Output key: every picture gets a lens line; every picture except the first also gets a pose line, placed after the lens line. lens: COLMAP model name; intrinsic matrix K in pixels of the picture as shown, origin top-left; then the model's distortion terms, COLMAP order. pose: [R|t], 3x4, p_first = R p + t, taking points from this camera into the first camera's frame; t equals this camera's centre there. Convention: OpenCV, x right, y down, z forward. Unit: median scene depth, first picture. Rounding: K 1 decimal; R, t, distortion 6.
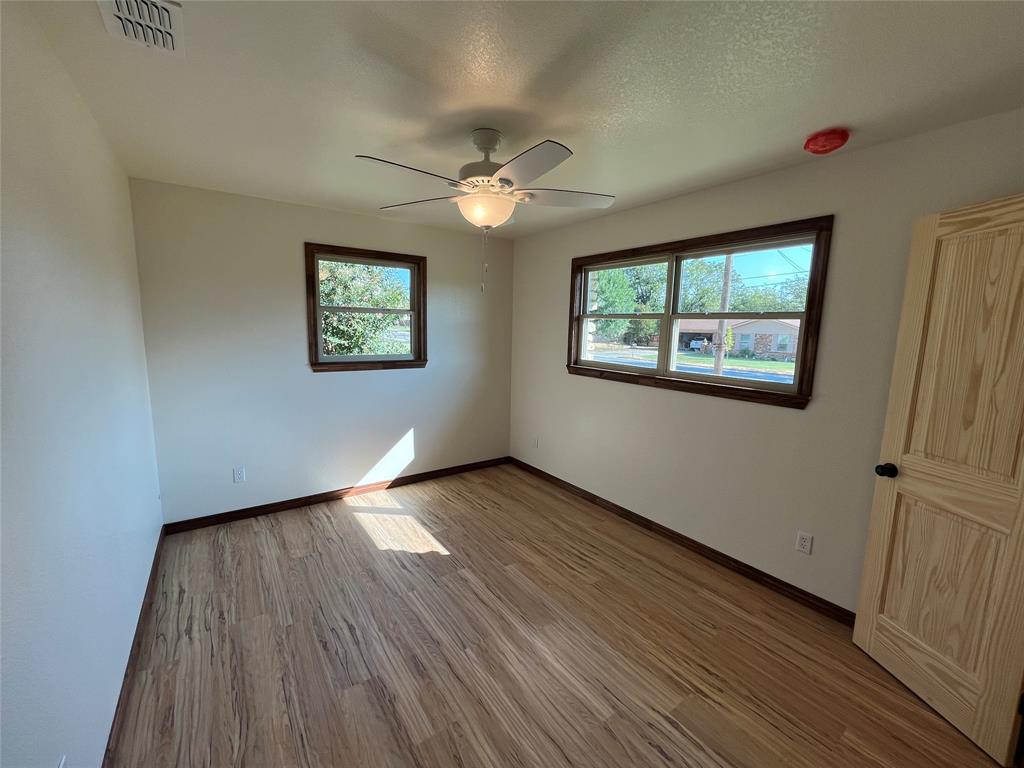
lens RADIAL K [[414.6, 0, 512.0], [0, 414.6, 379.6], [0, 0, 1]] dist [-0.002251, 0.000148]
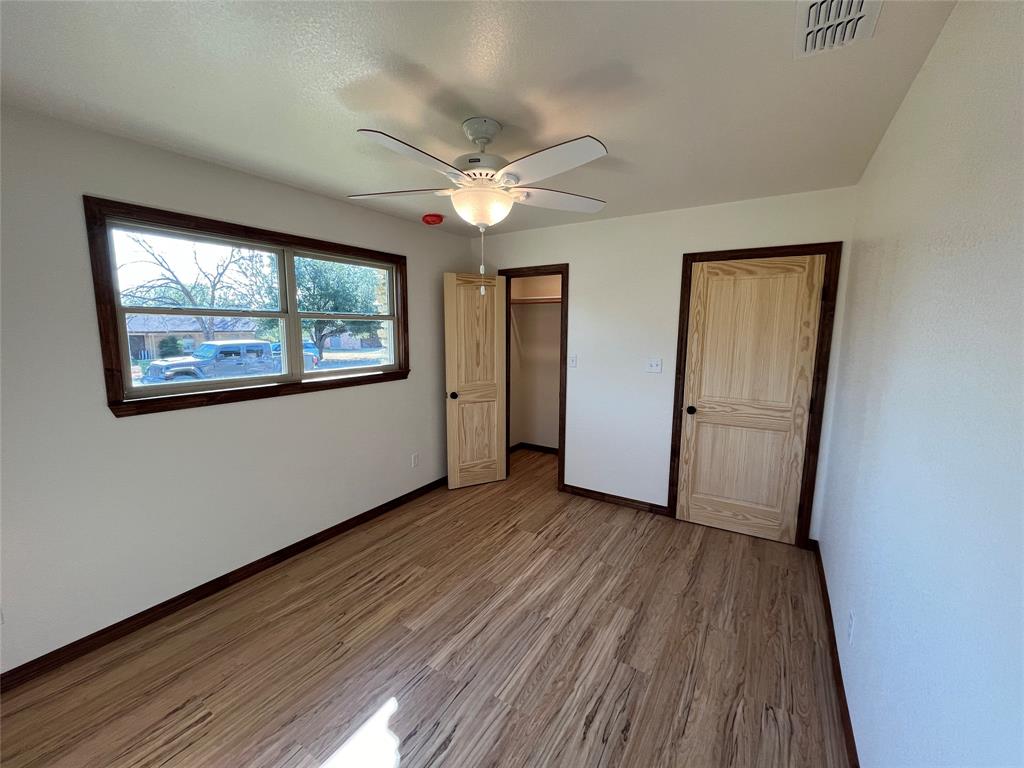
lens RADIAL K [[414.6, 0, 511.3], [0, 414.6, 380.6], [0, 0, 1]] dist [-0.002251, 0.000148]
pose [[-0.371079, -0.140746, 0.917873, -0.998821], [0.109002, 0.975011, 0.193576, -0.204181], [-0.922182, 0.171882, -0.346464, 1.345384]]
